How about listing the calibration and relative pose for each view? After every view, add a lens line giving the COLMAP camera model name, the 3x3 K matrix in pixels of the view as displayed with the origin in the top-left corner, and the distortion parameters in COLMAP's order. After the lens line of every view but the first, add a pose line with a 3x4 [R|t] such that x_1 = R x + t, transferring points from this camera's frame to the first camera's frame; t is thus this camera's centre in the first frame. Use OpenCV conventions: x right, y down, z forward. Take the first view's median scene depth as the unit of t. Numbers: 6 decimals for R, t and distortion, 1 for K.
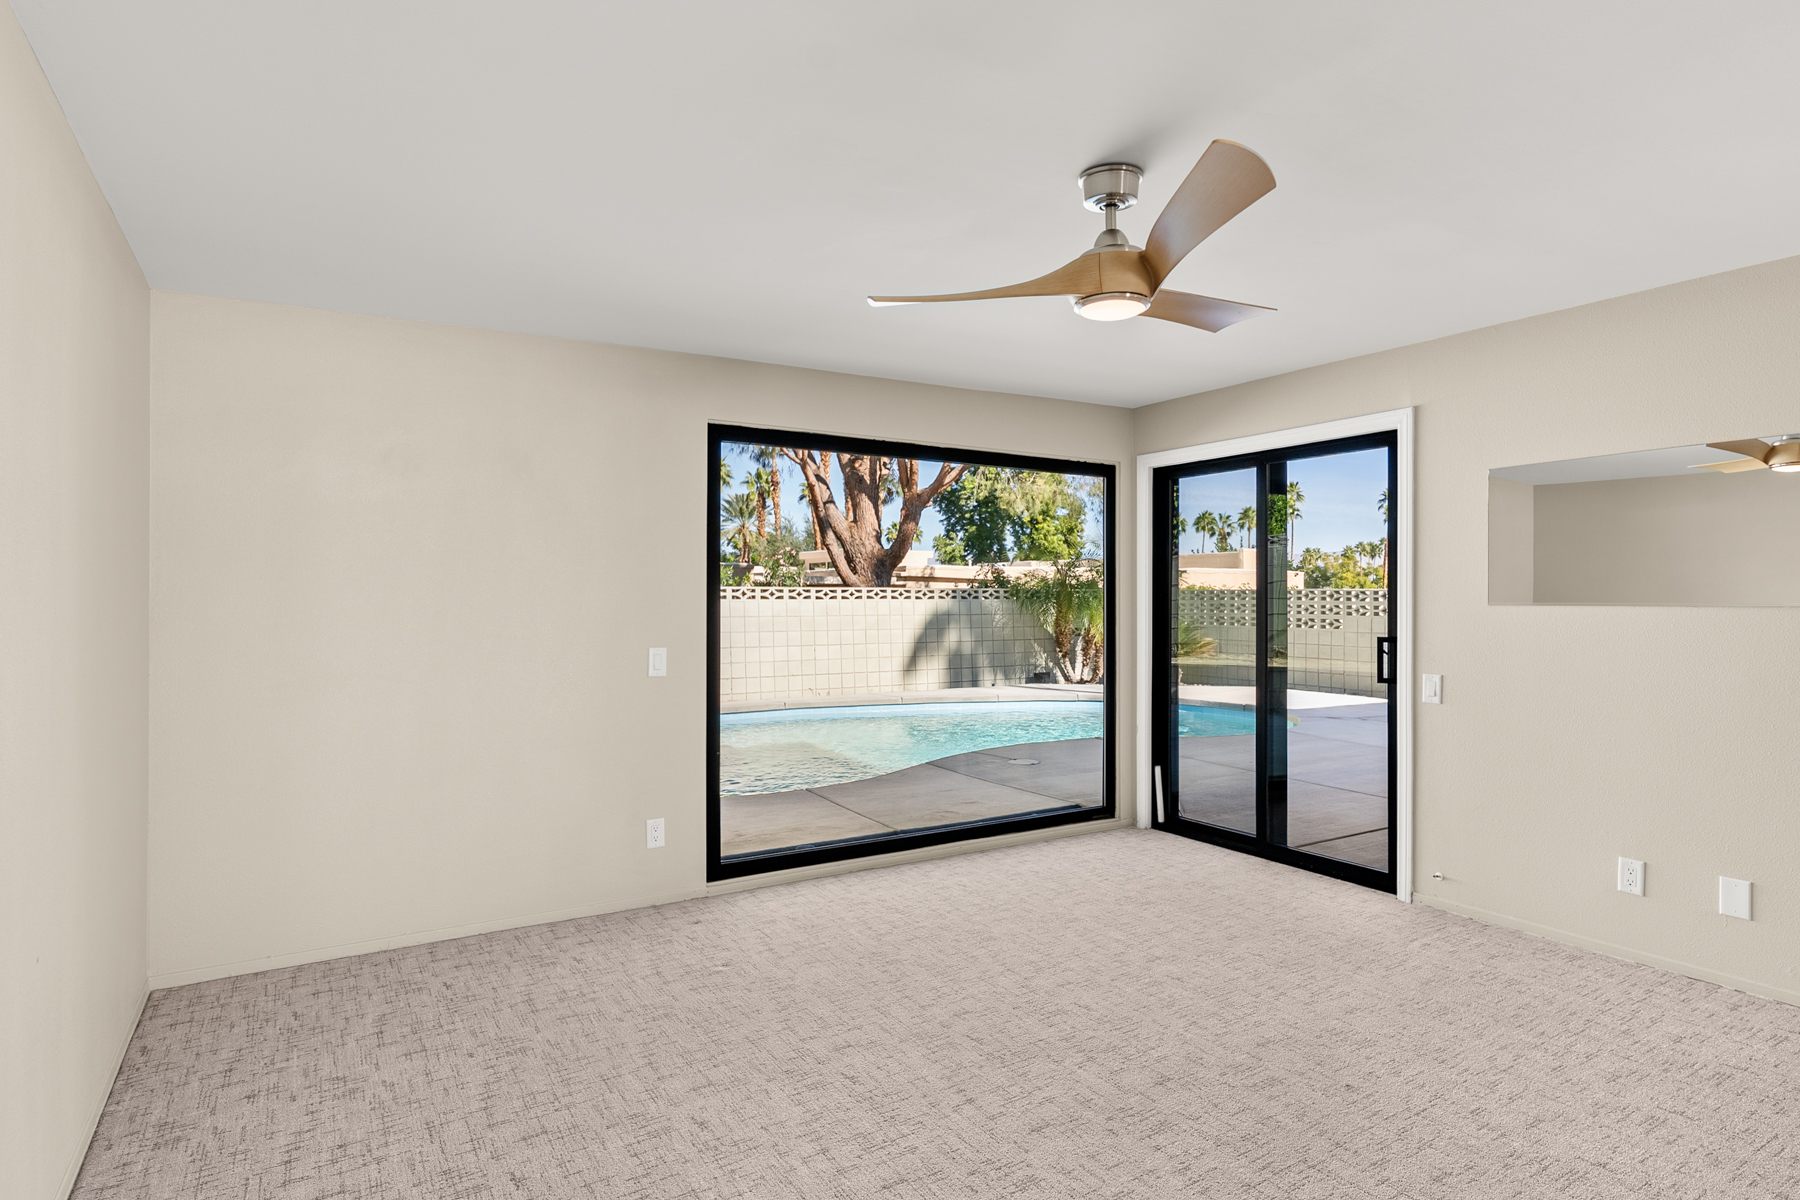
lens RADIAL K [[963.9, 0, 906.0], [0, 963.9, 595.9], [0, 0, 1]] dist [0.002397, 0.001631]
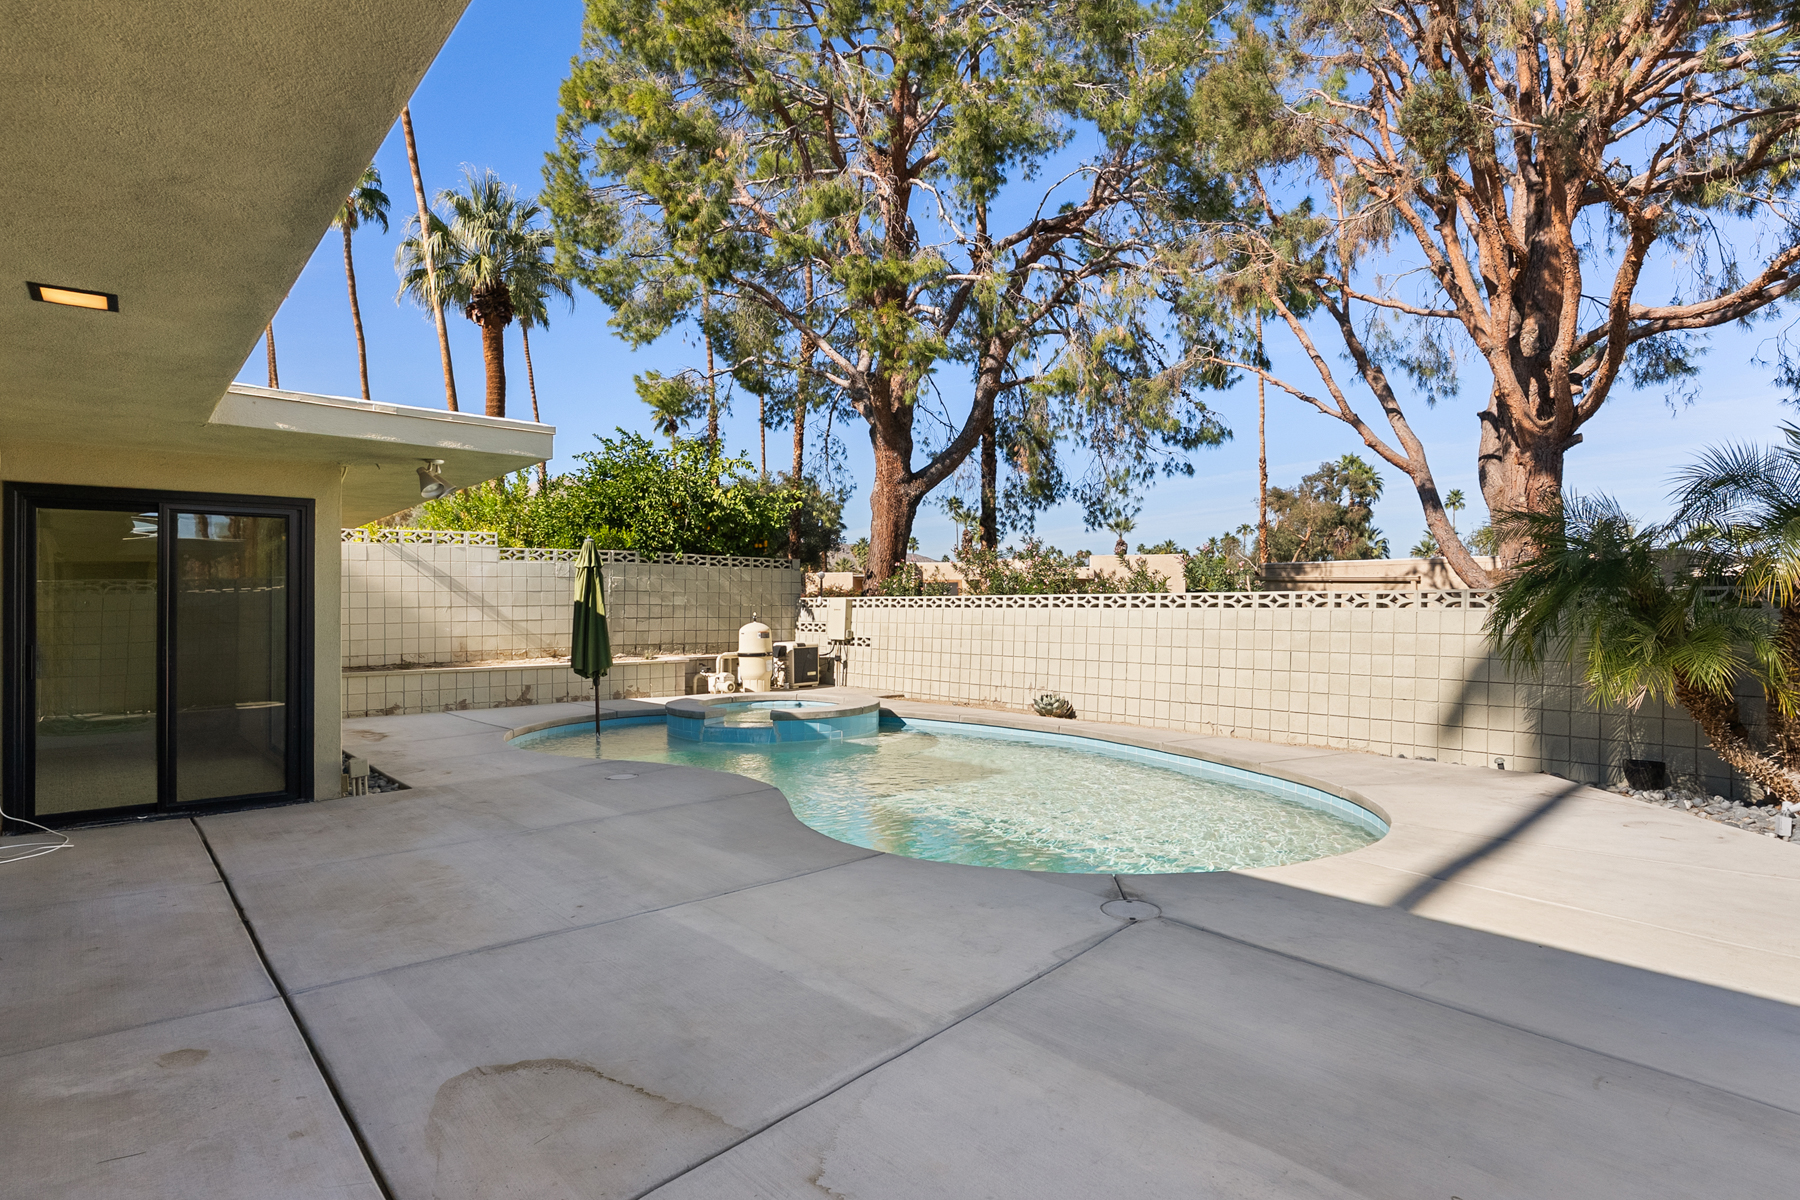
lens RADIAL K [[963.9, 0, 906.0], [0, 963.9, 595.9], [0, 0, 1]] dist [0.002397, 0.001631]
pose [[0.150709, -0.008543, -0.988541, 2.006047], [0.005783, 0.999953, -0.007760, -0.005107], [0.988561, -0.004547, 0.150751, 2.028477]]
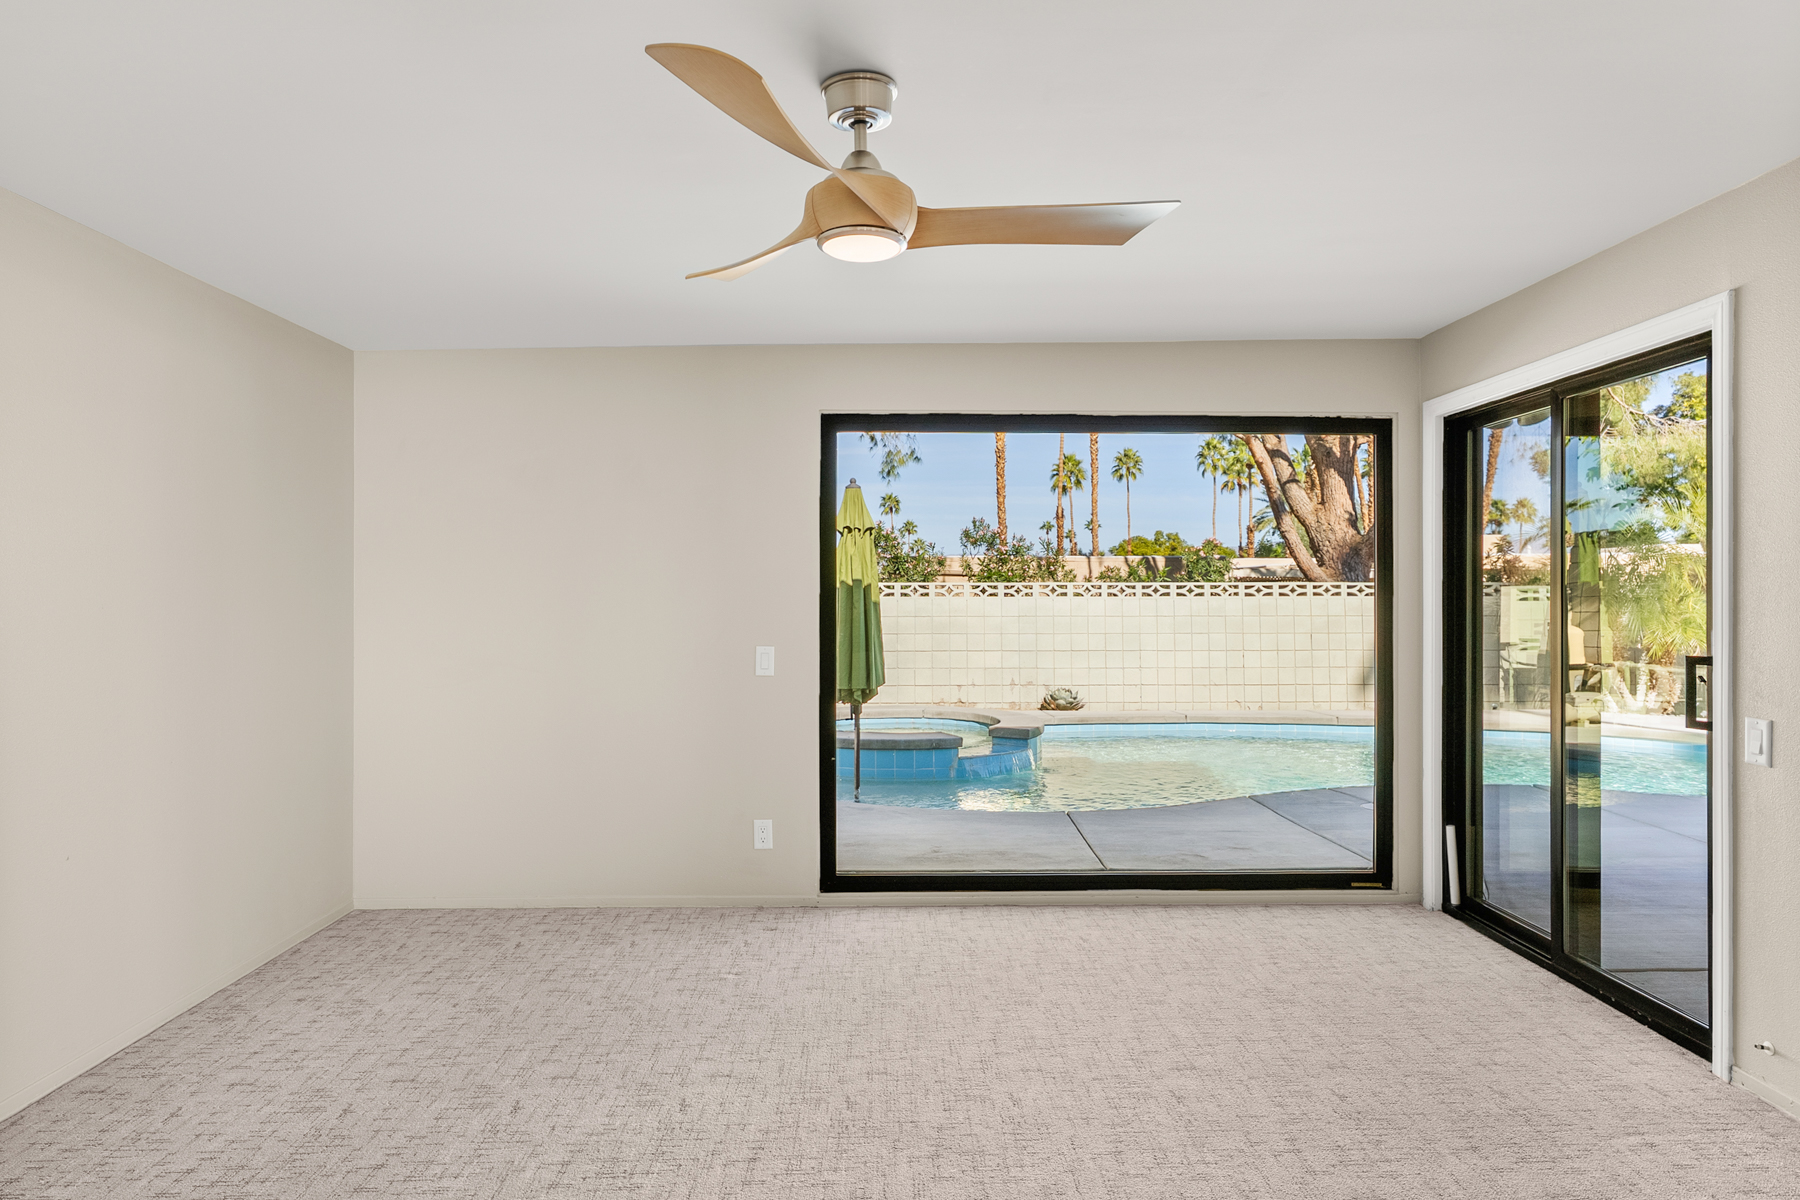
lens RADIAL K [[1061.1, 0, 910.0], [0, 1061.1, 592.4], [0, 0, 1]] dist [-0.003088, 0.001700]
pose [[0.862494, -0.001824, -0.506064, 0.401009], [0.001746, 0.999998, -0.000628, -0.000356], [0.506064, -0.000342, 0.862496, 0.133022]]
